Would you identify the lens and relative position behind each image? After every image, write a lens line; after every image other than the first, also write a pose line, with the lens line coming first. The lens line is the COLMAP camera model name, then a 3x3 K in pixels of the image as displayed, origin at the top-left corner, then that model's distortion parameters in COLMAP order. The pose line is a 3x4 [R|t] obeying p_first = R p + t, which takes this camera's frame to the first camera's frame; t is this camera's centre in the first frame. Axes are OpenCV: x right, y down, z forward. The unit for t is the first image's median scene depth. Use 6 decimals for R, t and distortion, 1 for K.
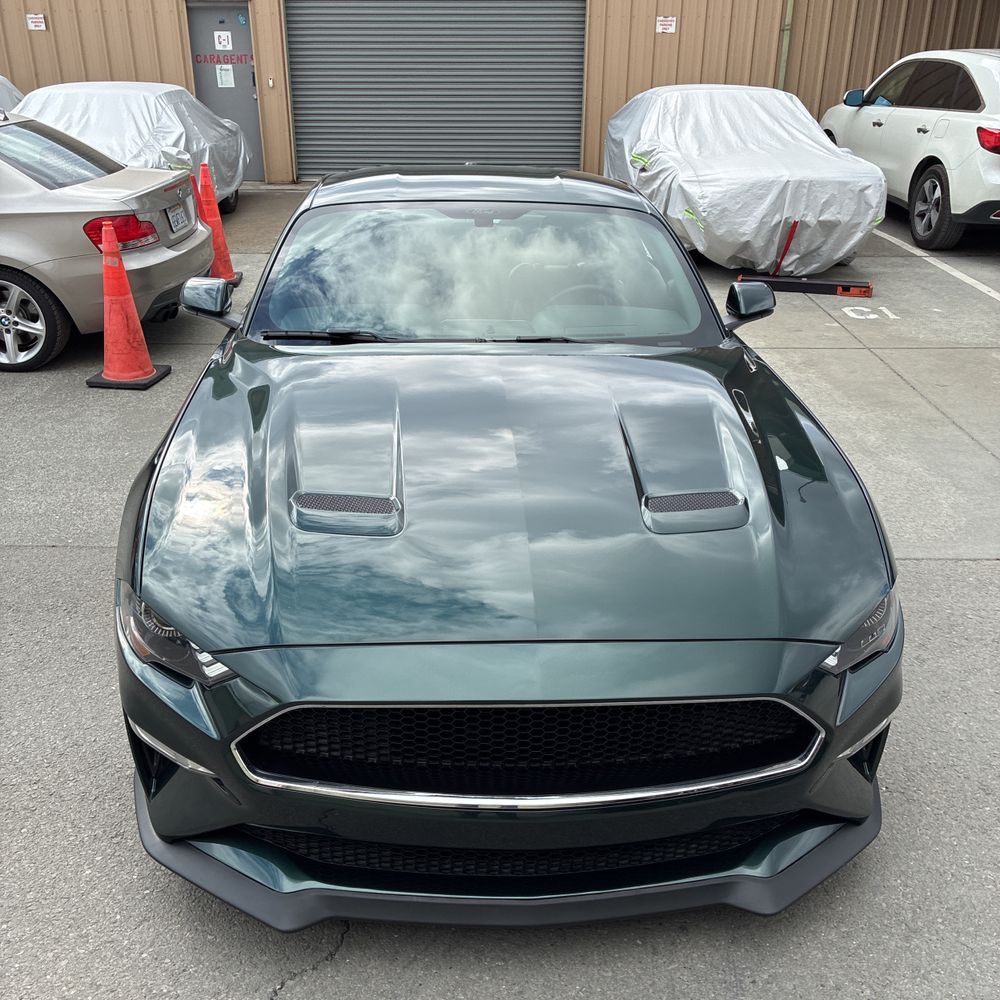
lens RADIAL K [[995.3, 0, 472.8], [0, 995.3, 509.8], [0, 0, 1]] dist [-0.015380, 0.041923]
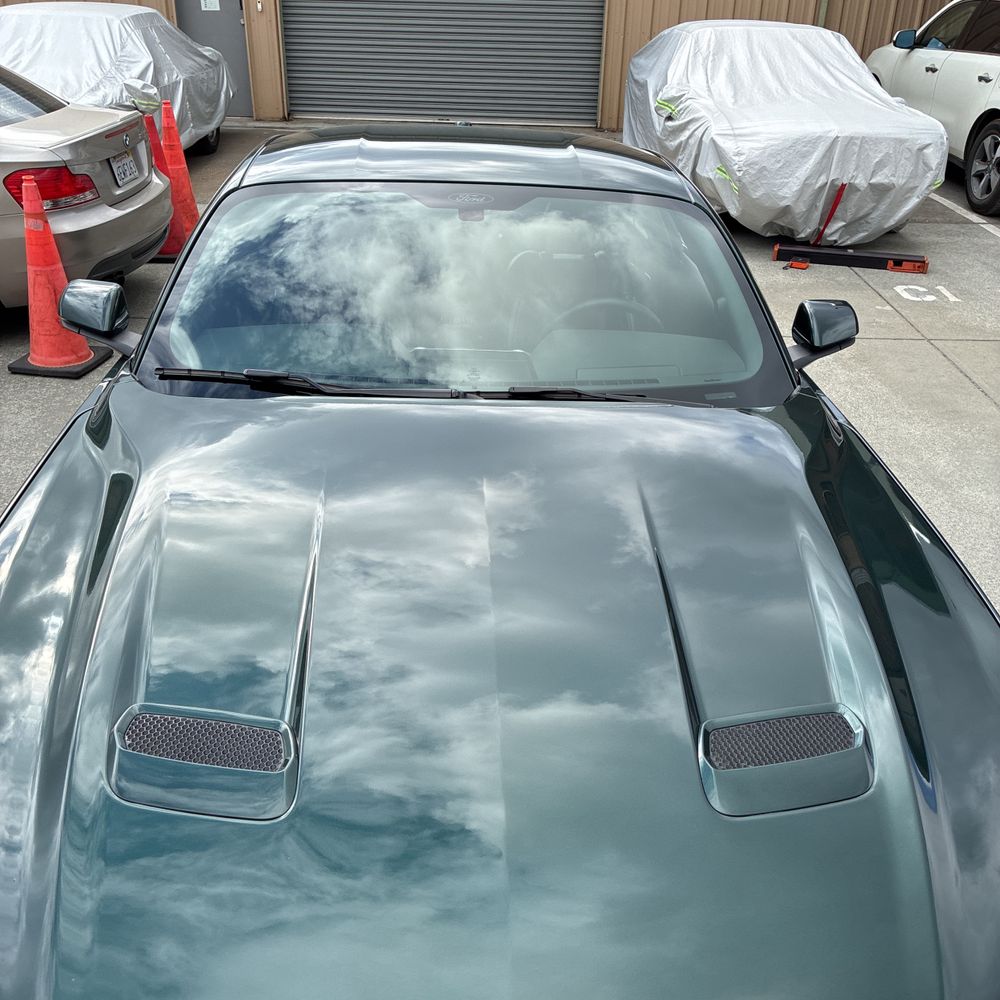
lens RADIAL K [[993.7, 0, 487.9], [0, 993.7, 502.3], [0, 0, 1]] dist [0.015855, -0.011721]
pose [[0.999798, 0.018364, 0.008217, 0.009889], [-0.018773, 0.998432, 0.052733, -0.050109], [-0.007236, -0.052877, 0.998575, 0.110269]]
